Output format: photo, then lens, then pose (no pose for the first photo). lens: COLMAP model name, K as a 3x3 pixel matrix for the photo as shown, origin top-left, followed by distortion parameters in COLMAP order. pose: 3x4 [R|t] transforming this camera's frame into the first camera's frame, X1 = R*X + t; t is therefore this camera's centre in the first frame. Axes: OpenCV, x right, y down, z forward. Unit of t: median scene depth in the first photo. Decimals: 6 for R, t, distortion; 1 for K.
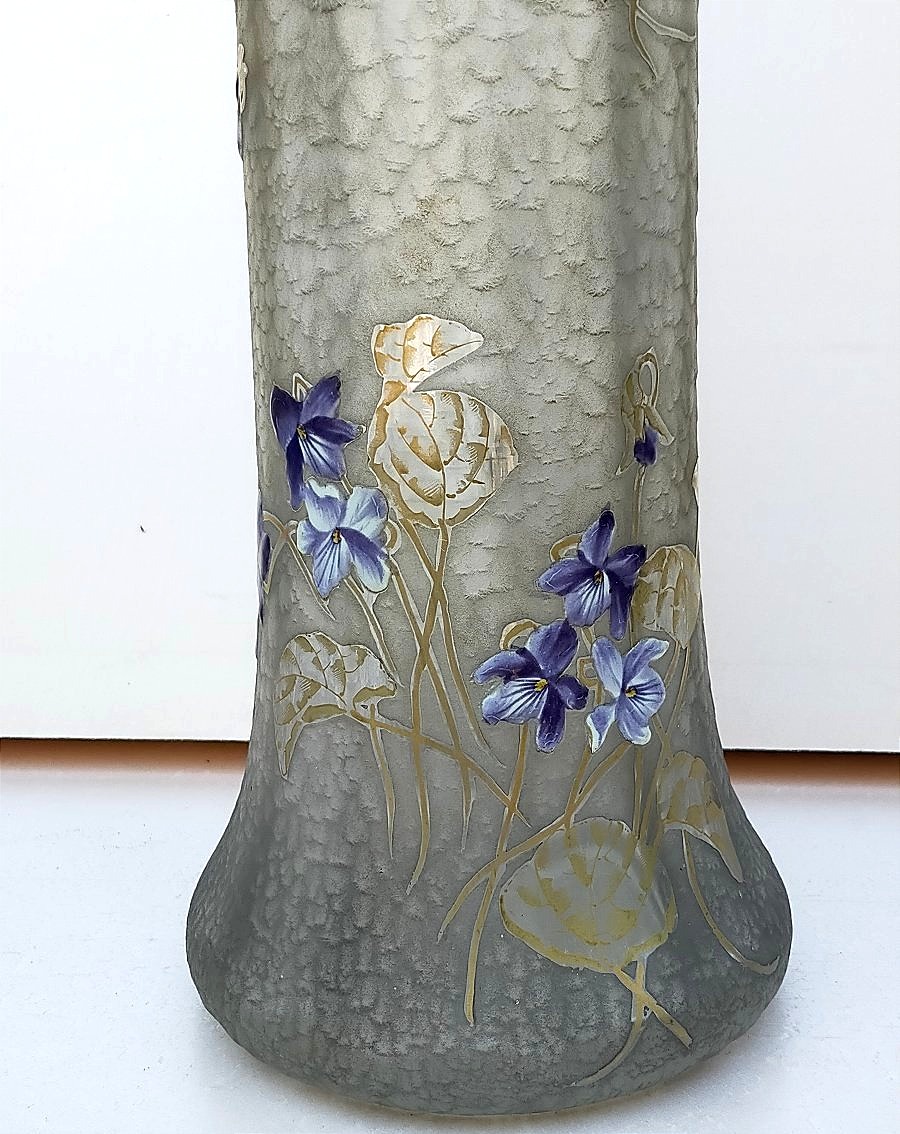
lens RADIAL K [[1827.7, 0, 450.0], [0, 1827.7, 594.1], [0, 0, 1]] dist [0.096602, -0.095959]
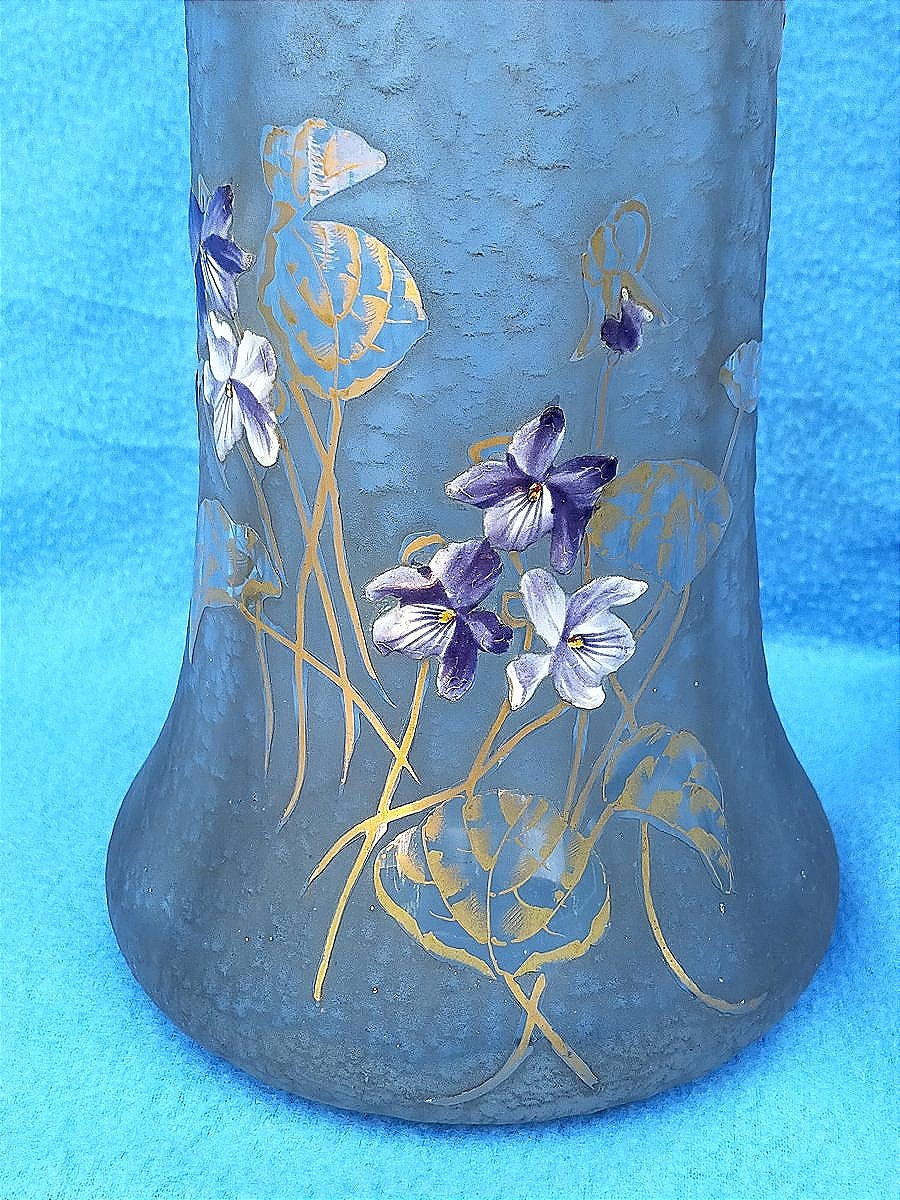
lens RADIAL K [[1843.6, 0, 450.0], [0, 1843.6, 600.0], [0, 0, 1]] dist [0.090636, -0.147683]
pose [[0.944318, 0.172710, -0.280060, 0.272004], [-0.130510, 0.977950, 0.163035, -0.086117], [0.302043, -0.117406, 0.946037, 0.259681]]
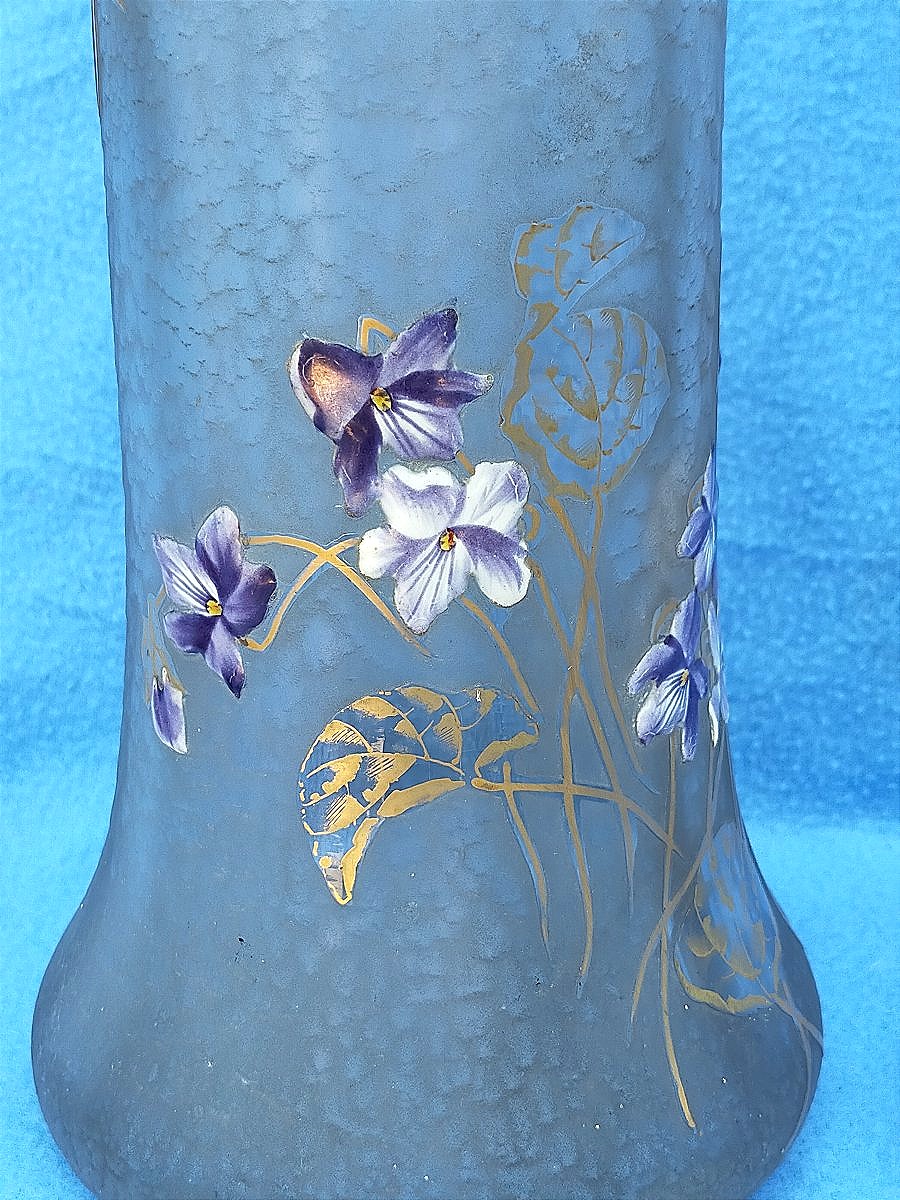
lens RADIAL K [[1843.6, 0, 450.0], [0, 1843.6, 600.0], [0, 0, 1]] dist [0.090636, -0.147683]
pose [[0.748350, -0.213789, 0.627907, -0.510684], [0.192354, 0.975903, 0.103023, -0.082315], [-0.634801, 0.043683, 0.771440, 0.463727]]
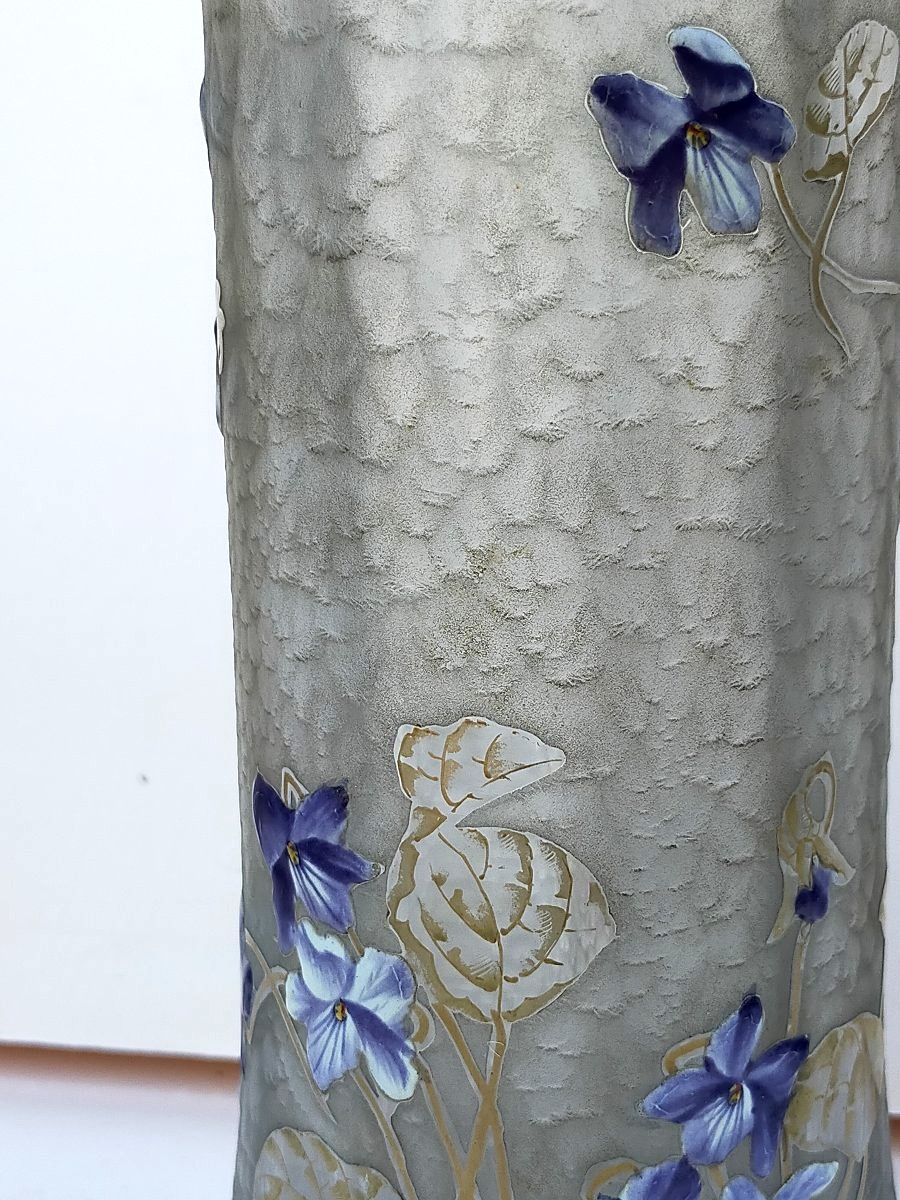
lens RADIAL K [[1843.6, 0, 450.0], [0, 1843.6, 600.0], [0, 0, 1]] dist [0.090636, -0.147683]
pose [[0.997666, 0.028330, -0.062126, 0.015608], [-0.027694, 0.999555, 0.011086, -0.191483], [0.062413, -0.009339, 0.998007, 0.334037]]
